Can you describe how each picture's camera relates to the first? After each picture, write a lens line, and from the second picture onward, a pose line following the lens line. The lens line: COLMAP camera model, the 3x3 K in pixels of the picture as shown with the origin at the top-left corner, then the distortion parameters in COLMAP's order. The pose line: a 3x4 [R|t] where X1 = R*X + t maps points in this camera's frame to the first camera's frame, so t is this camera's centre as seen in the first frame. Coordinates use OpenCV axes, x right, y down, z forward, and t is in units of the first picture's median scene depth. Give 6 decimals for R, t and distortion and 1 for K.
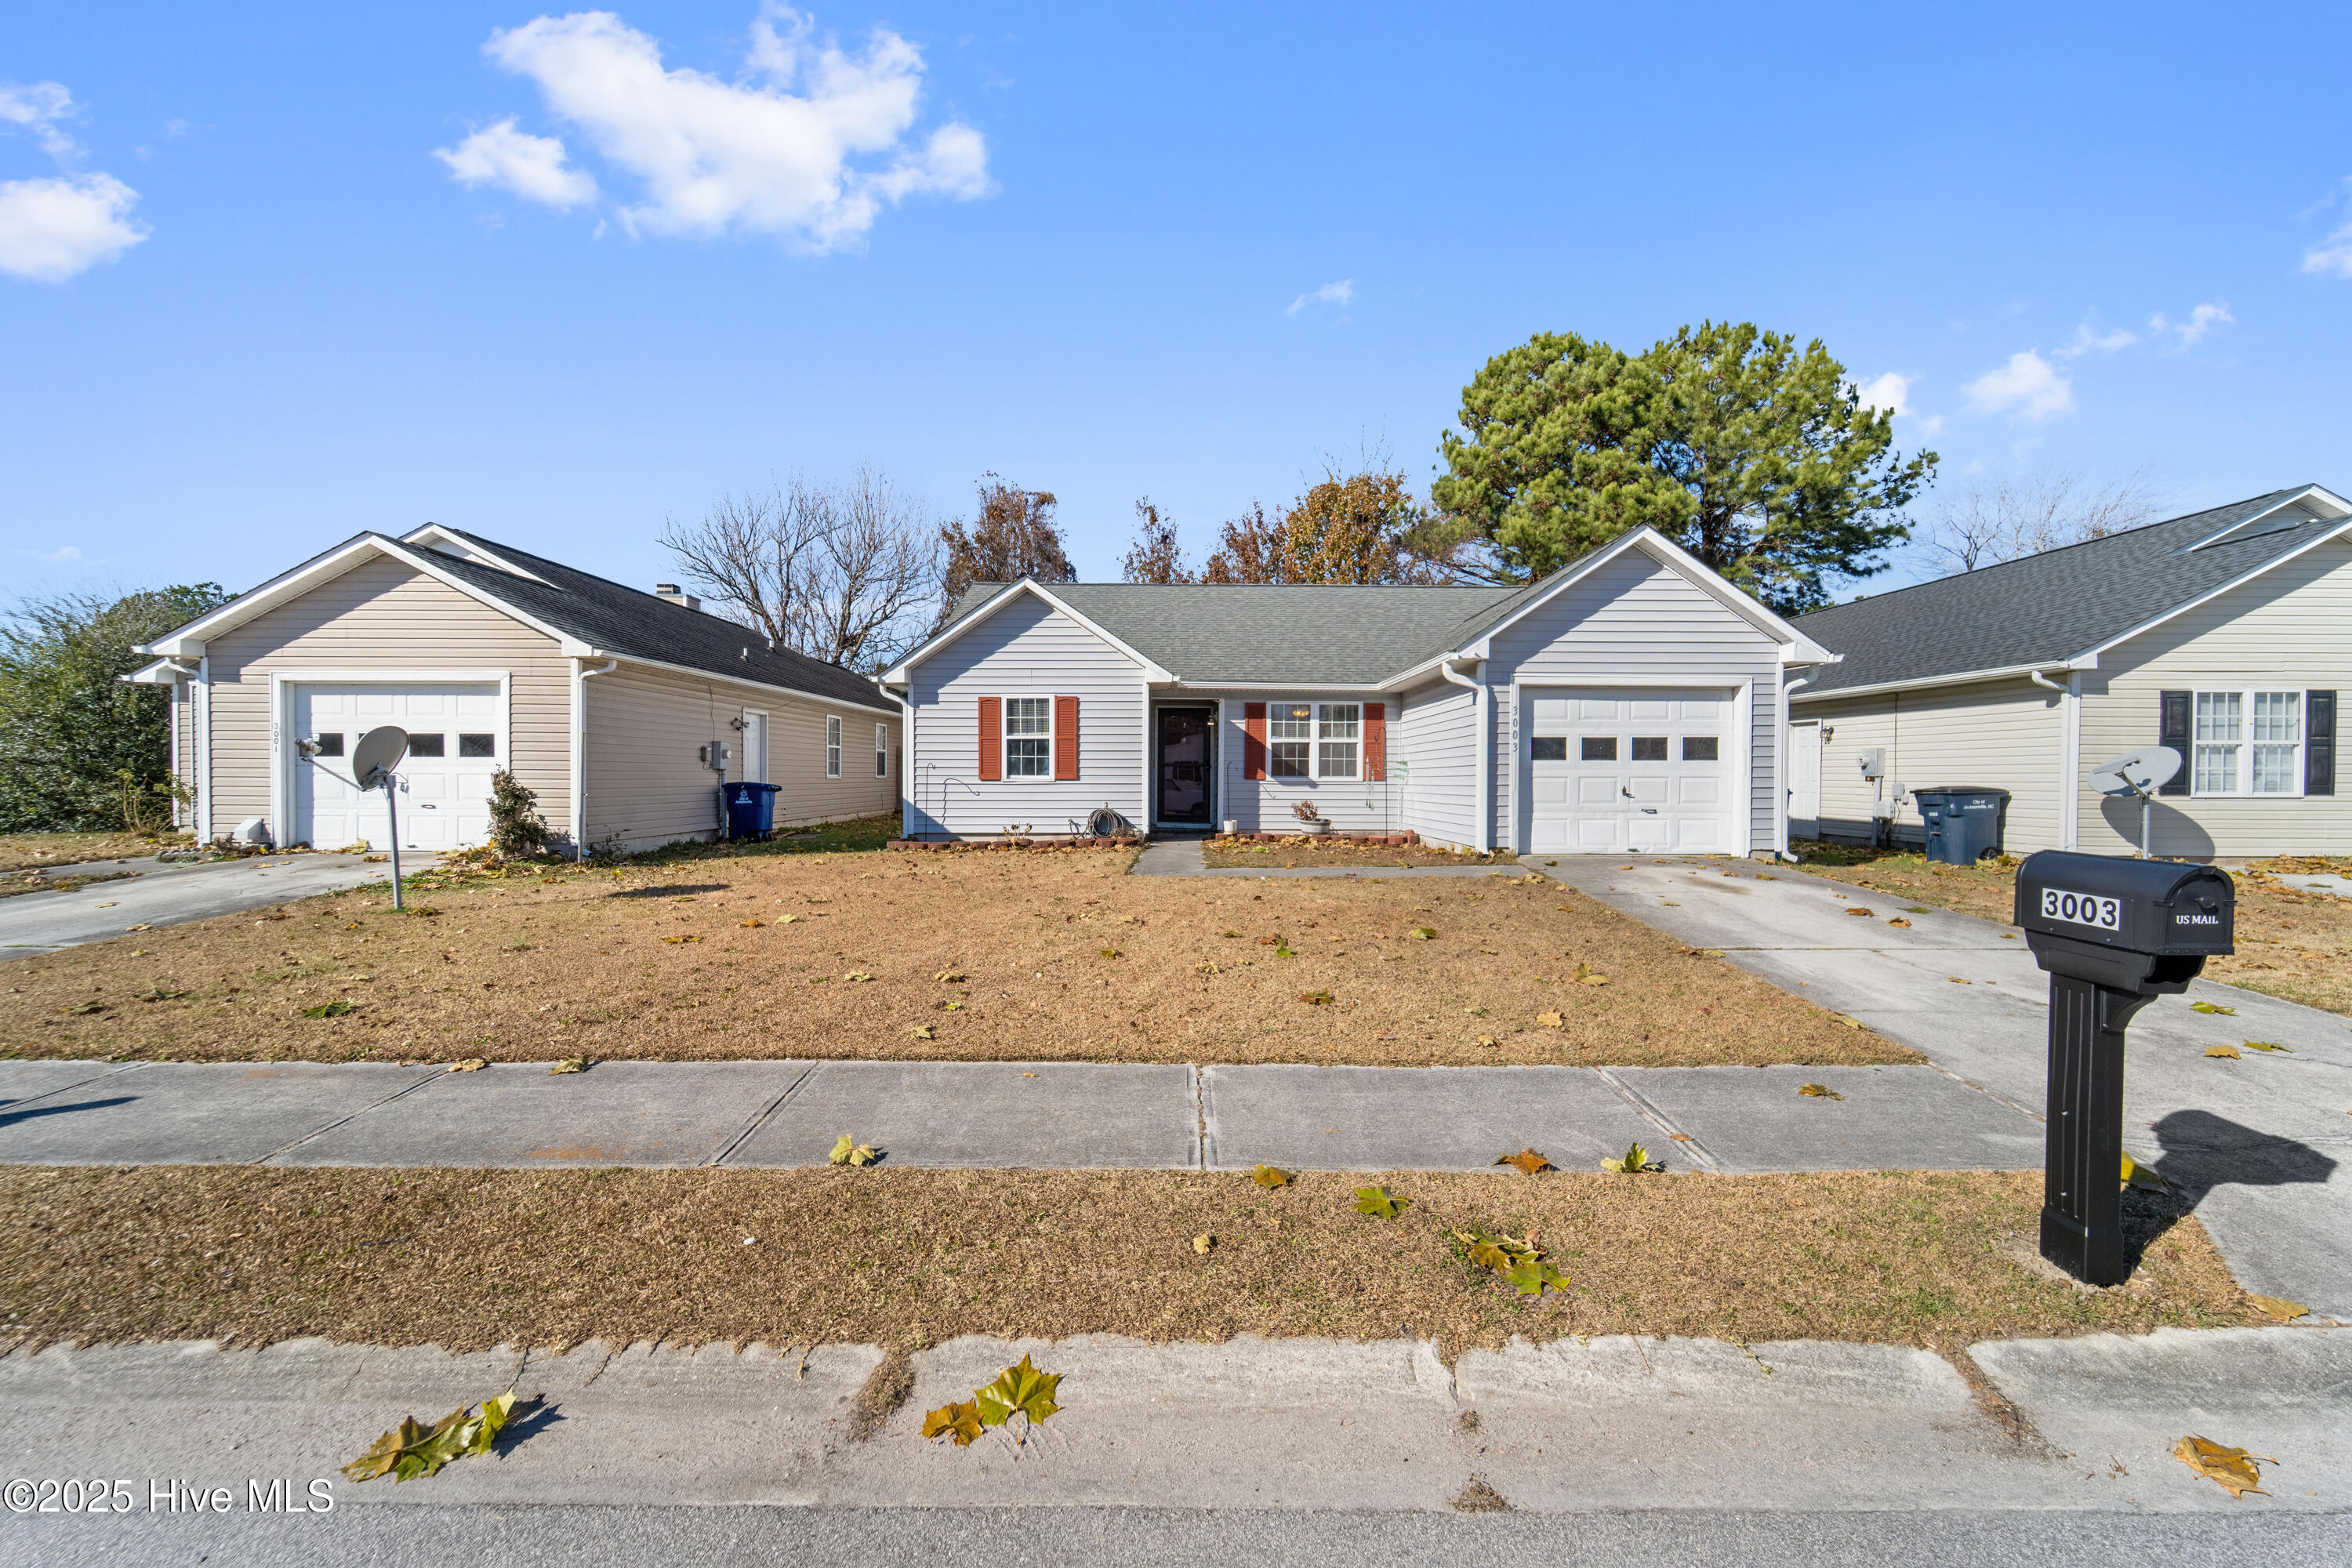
lens RADIAL K [[961.2, 0, 1186.4], [0, 961.2, 761.6], [0, 0, 1]] dist [0.001429, -0.000456]
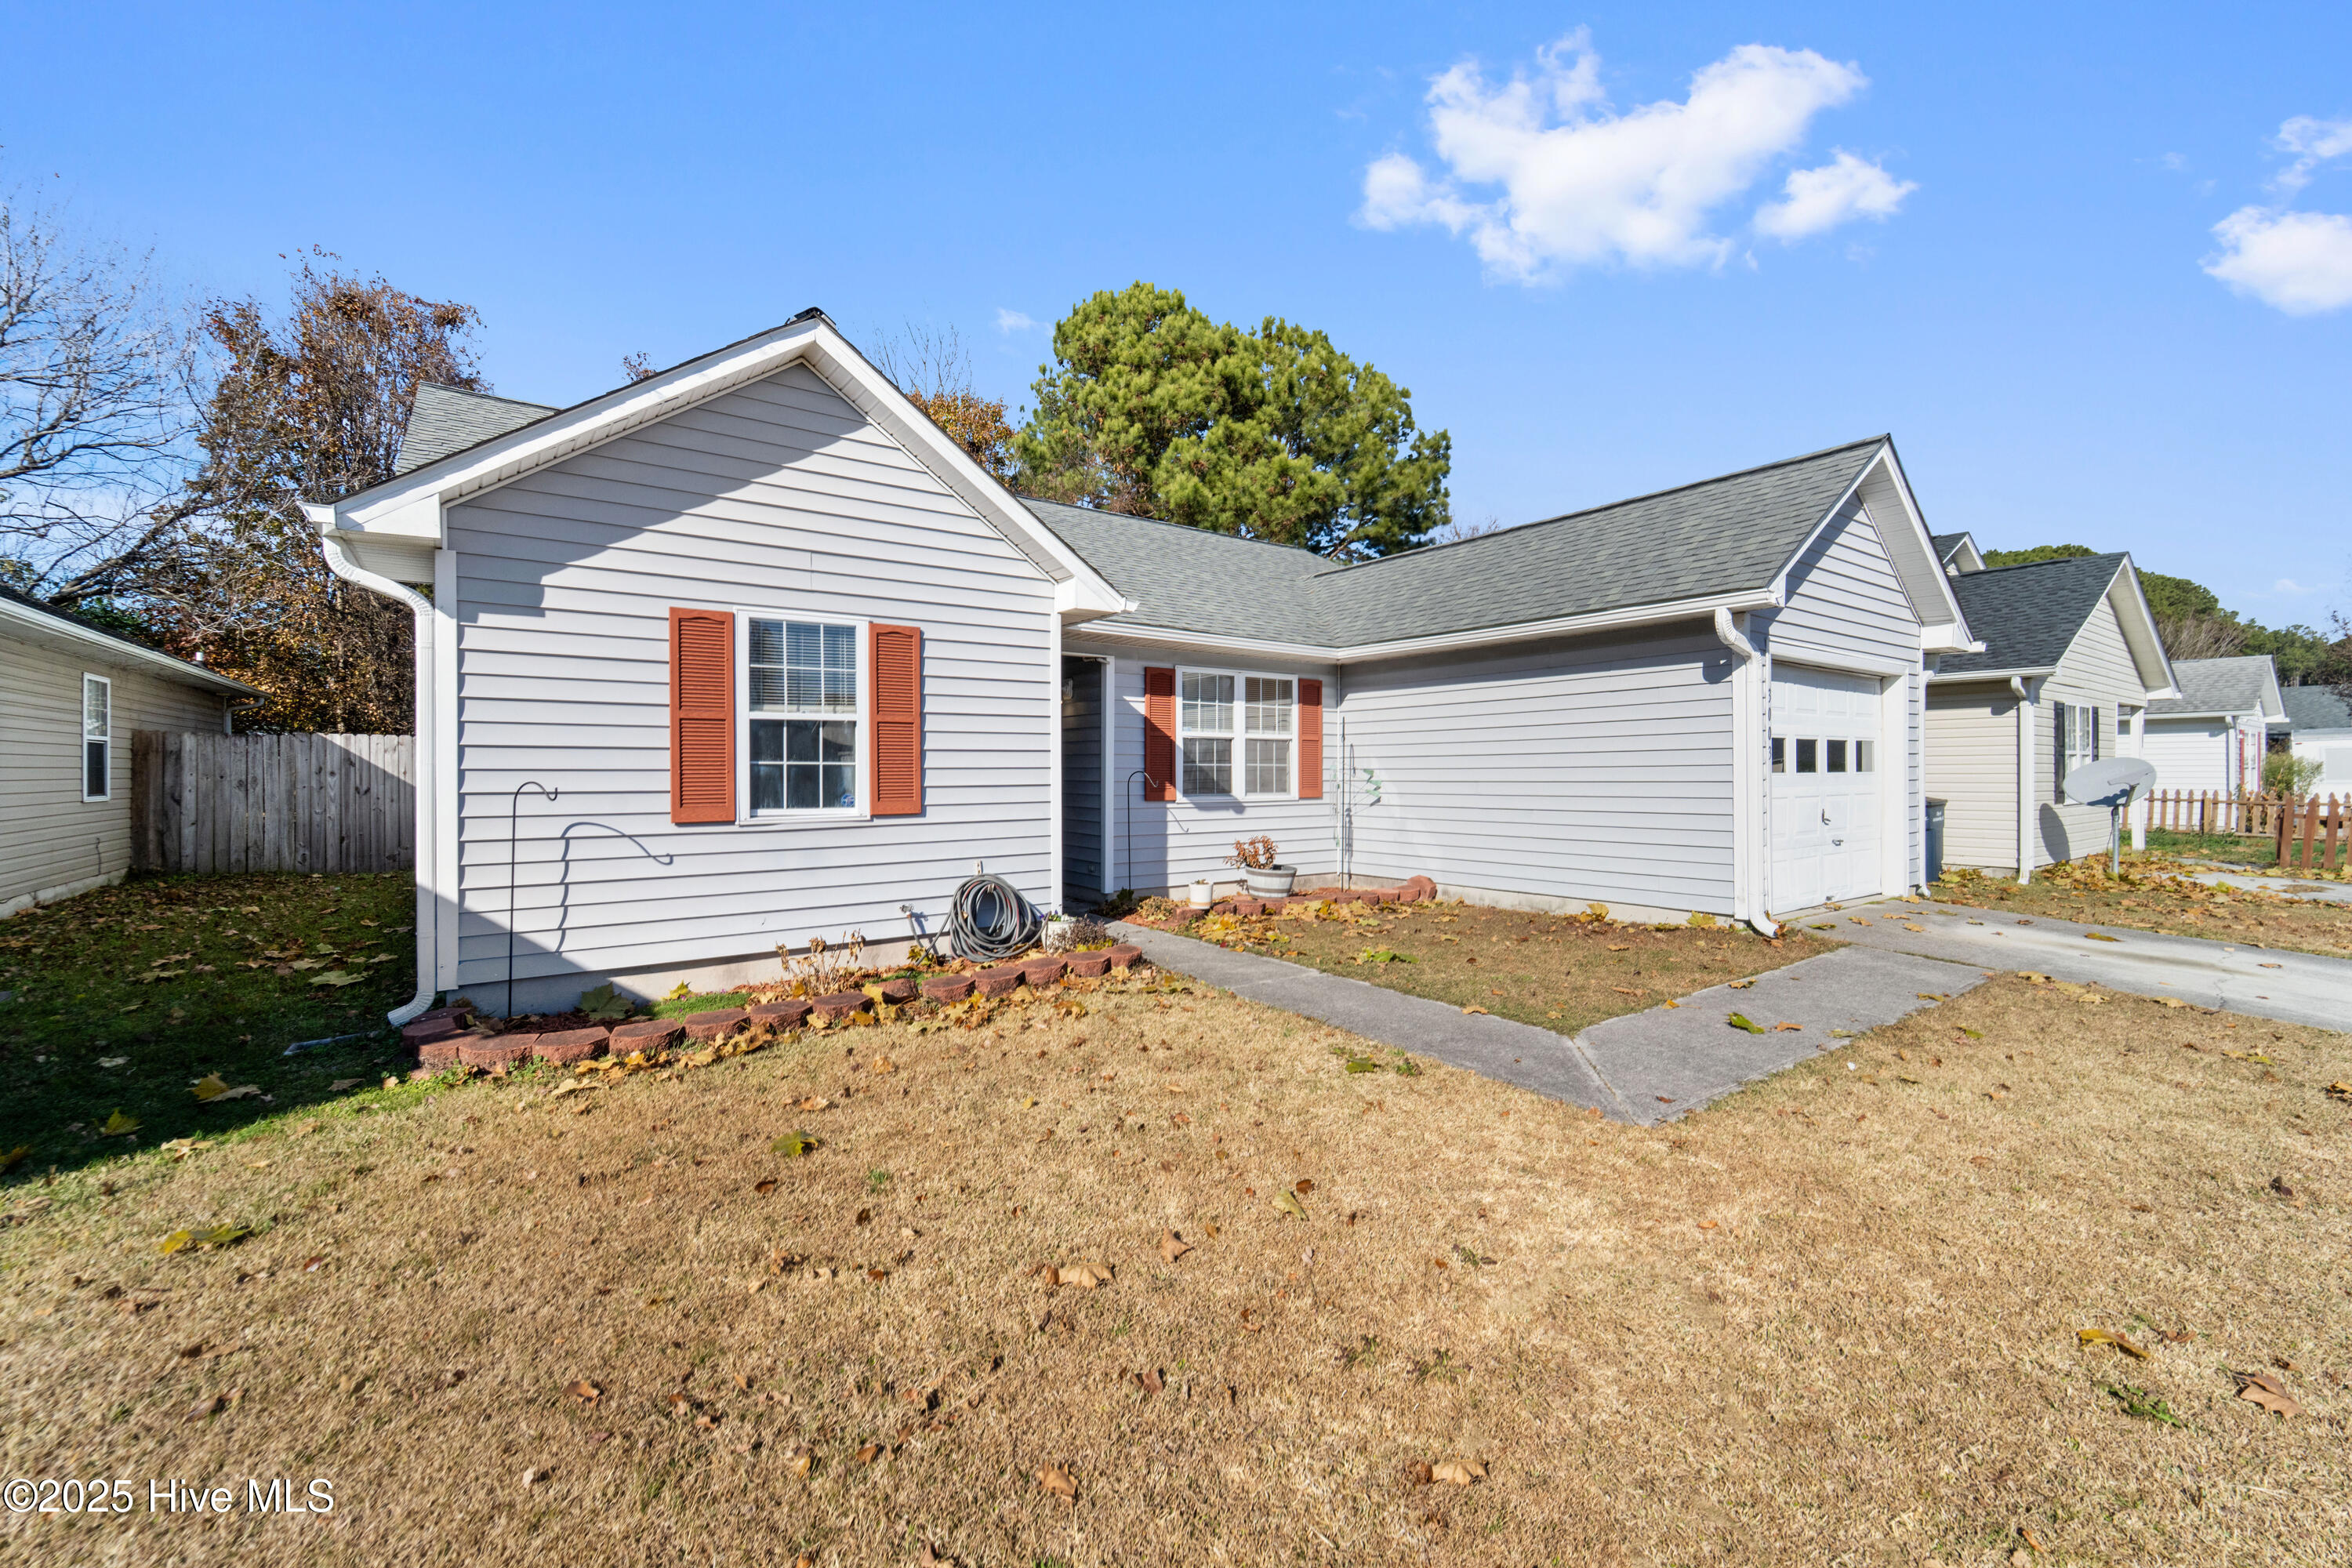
lens RADIAL K [[961.2, 0, 1186.4], [0, 961.2, 761.6], [0, 0, 1]] dist [0.001429, -0.000456]
pose [[0.812564, 0.000877, 0.582871, -0.270361], [-0.003540, 0.999988, 0.003429, -0.007741], [-0.582861, -0.004850, 0.812557, 0.565062]]
